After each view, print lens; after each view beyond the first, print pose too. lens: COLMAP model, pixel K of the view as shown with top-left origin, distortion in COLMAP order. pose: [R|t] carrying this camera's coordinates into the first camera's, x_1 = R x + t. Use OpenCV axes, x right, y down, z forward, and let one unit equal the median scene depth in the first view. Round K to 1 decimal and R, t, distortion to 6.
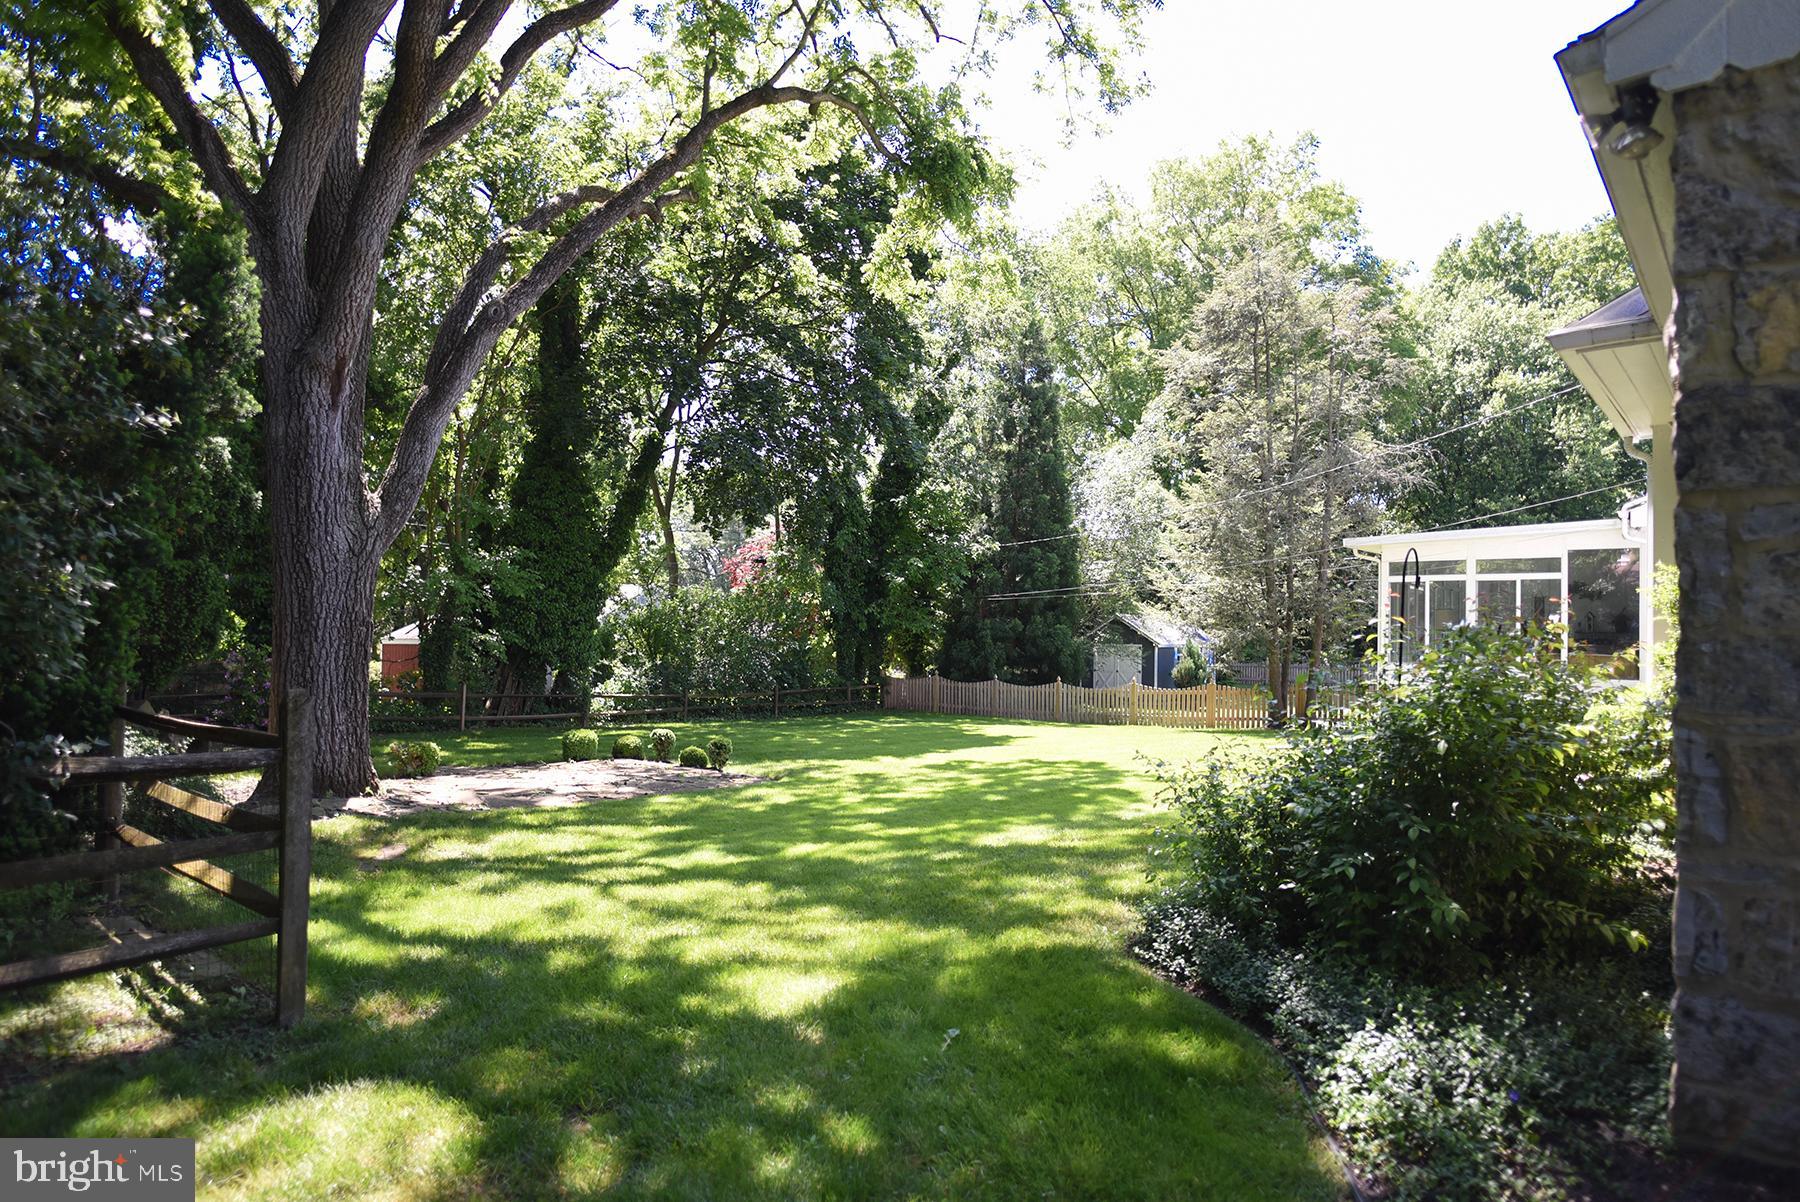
lens RADIAL K [[1088.5, 0, 894.8], [0, 1088.5, 634.2], [0, 0, 1]] dist [-0.027897, 0.000039]
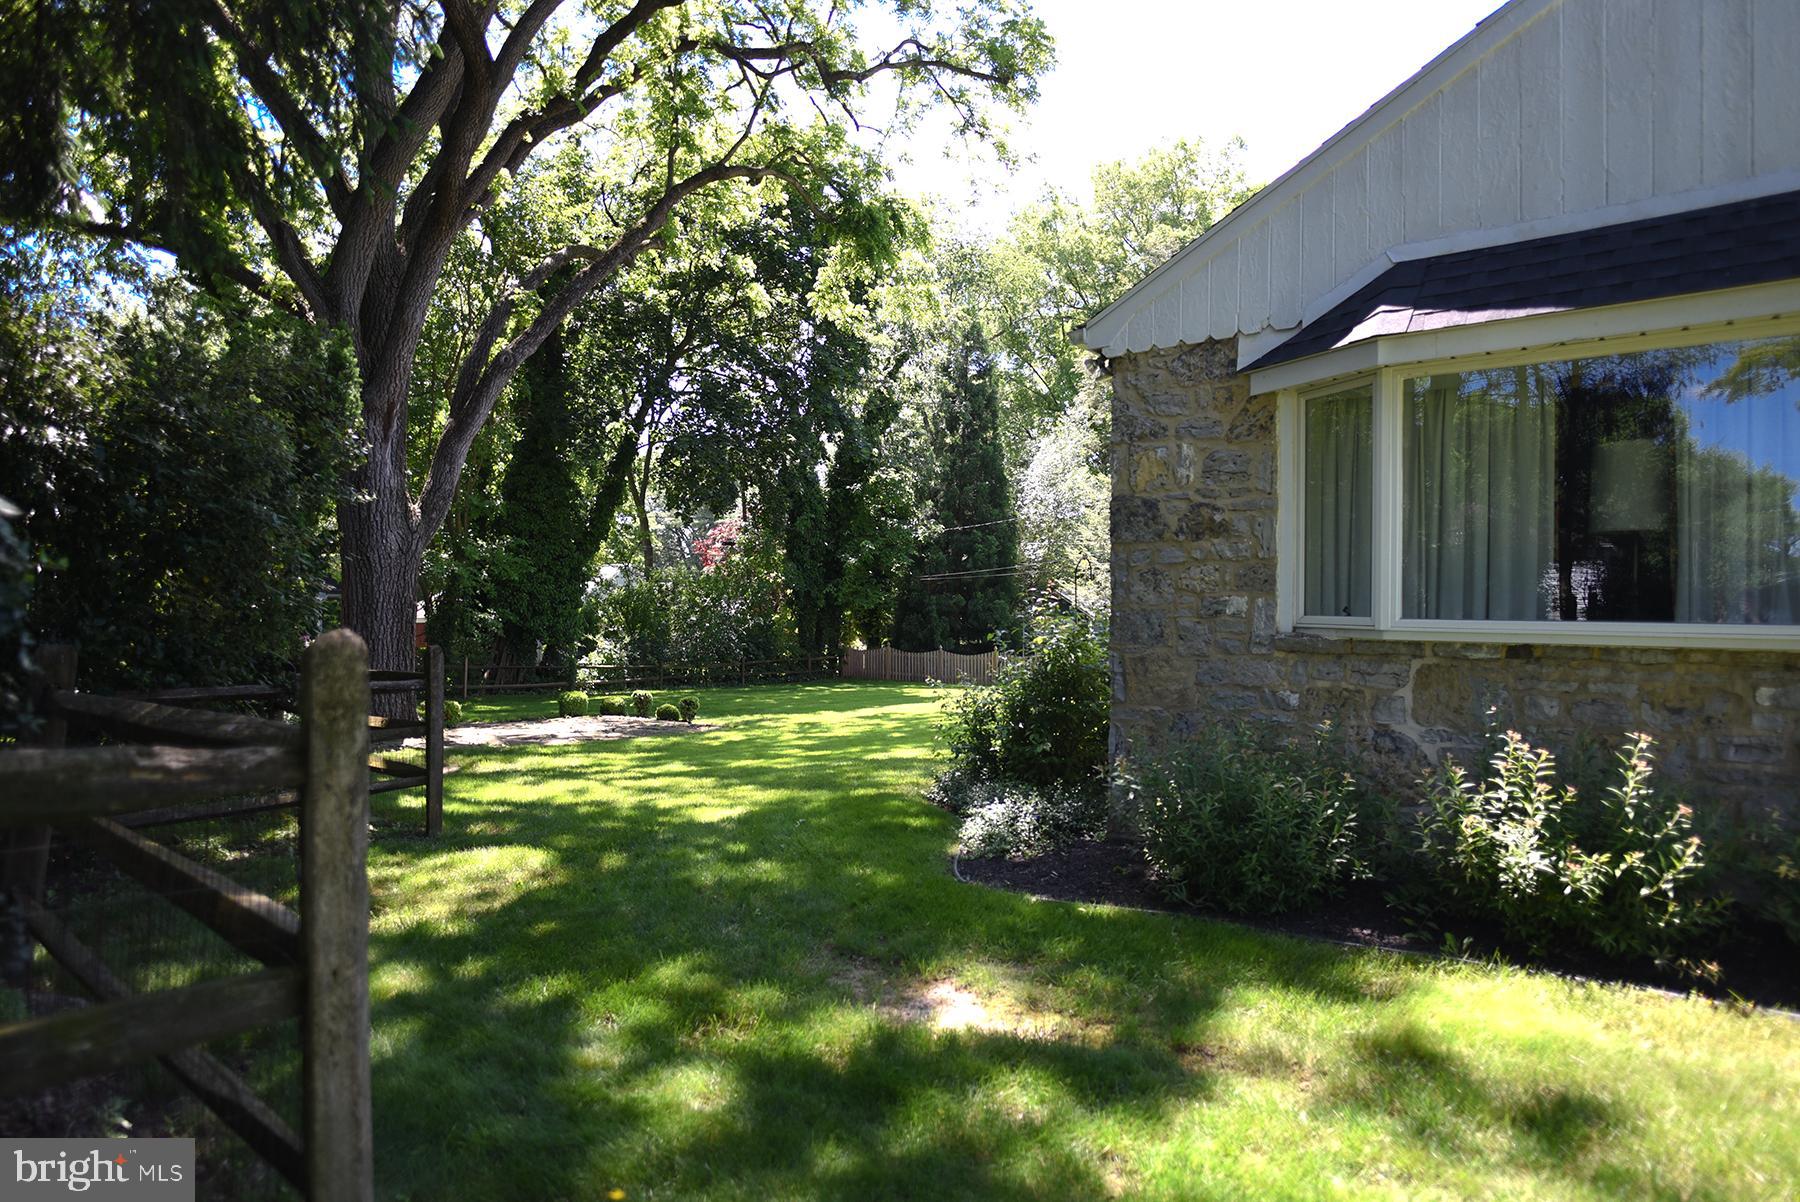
lens RADIAL K [[1088.5, 0, 894.8], [0, 1088.5, 634.2], [0, 0, 1]] dist [-0.027897, 0.000039]
pose [[0.999737, -0.009308, 0.020945, 0.028306], [0.008823, 0.999693, 0.023132, -0.000301], [-0.021154, -0.022941, 0.999513, -0.139841]]
